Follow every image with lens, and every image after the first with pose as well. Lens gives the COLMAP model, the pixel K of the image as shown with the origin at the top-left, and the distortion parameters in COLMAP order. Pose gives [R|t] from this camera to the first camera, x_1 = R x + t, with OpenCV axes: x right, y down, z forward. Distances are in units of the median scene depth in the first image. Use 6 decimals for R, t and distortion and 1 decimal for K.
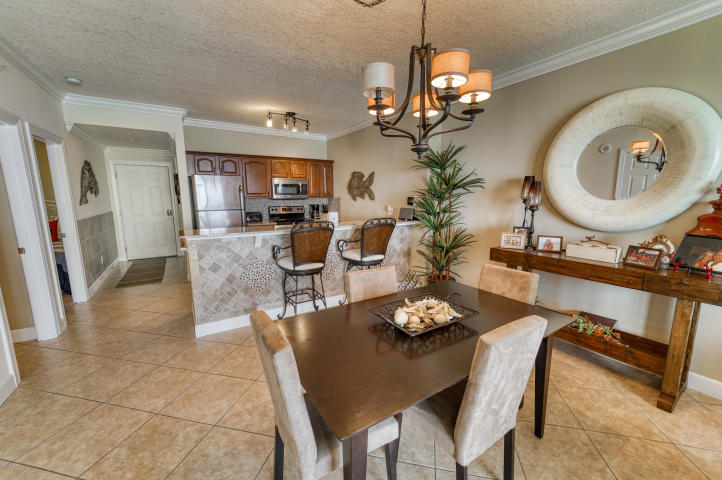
lens RADIAL K [[286.9, 0, 364.9], [0, 286.9, 239.7], [0, 0, 1]] dist [-0.001118, -0.001049]
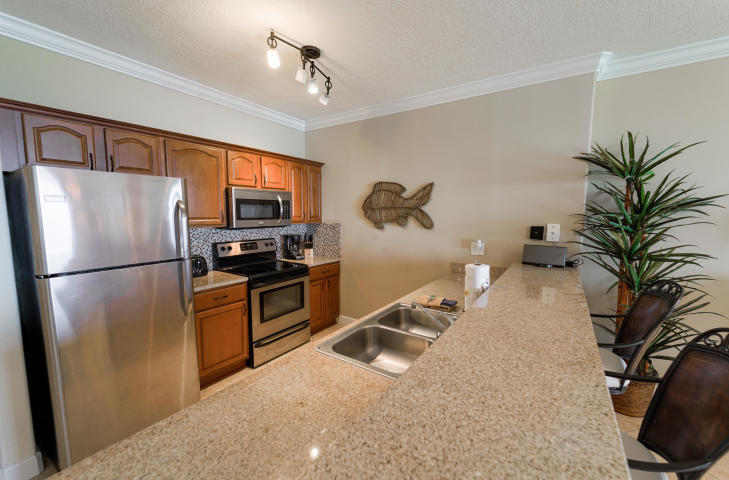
lens RADIAL K [[289.7, 0, 366.4], [0, 289.7, 242.0], [0, 0, 1]] dist [-0.001118, -0.001049]
pose [[0.916477, -0.036171, 0.398449, -0.470420], [0.057756, 0.997434, -0.042299, -0.128960], [-0.395897, 0.061779, 0.916215, 0.687003]]
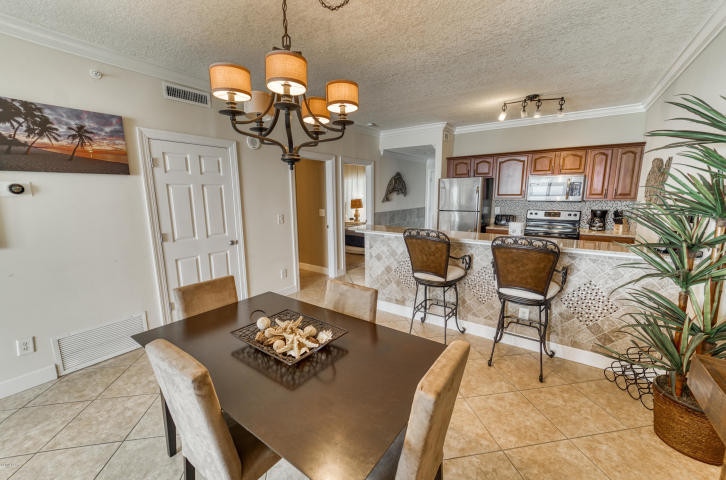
lens RADIAL K [[288.5, 0, 358.6], [0, 288.5, 239.4], [0, 0, 1]] dist [-0.001118, -0.001049]
pose [[0.349382, 0.149608, -0.924959, 0.476931], [-0.138116, 0.984610, 0.107086, -0.080459], [0.926745, 0.090338, 0.364668, 0.362867]]
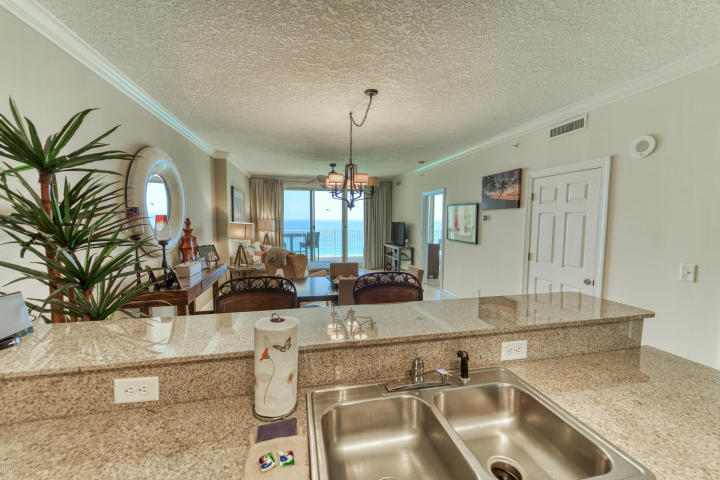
lens RADIAL K [[284.4, 0, 358.5], [0, 284.4, 239.8], [0, 0, 1]] dist [-0.011401, -0.002946]
pose [[-0.933284, -0.026154, 0.358186, -0.262780], [0.053967, 0.975807, 0.211868, -0.218838], [-0.355062, 0.217064, -0.909293, 1.235910]]
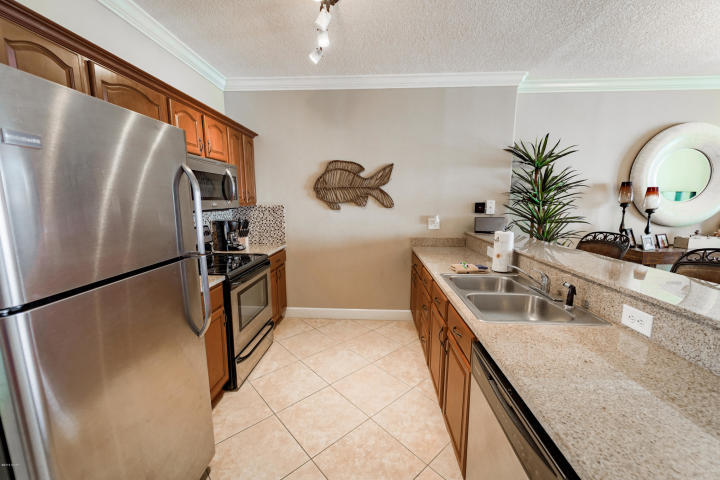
lens RADIAL K [[284.4, 0, 362.8], [0, 284.4, 241.0], [0, 0, 1]] dist [-0.011401, -0.002946]
pose [[0.581506, -0.119011, 0.804790, -0.729750], [0.128649, 0.990247, 0.053479, -0.148768], [-0.803306, 0.072437, 0.591145, 0.944478]]
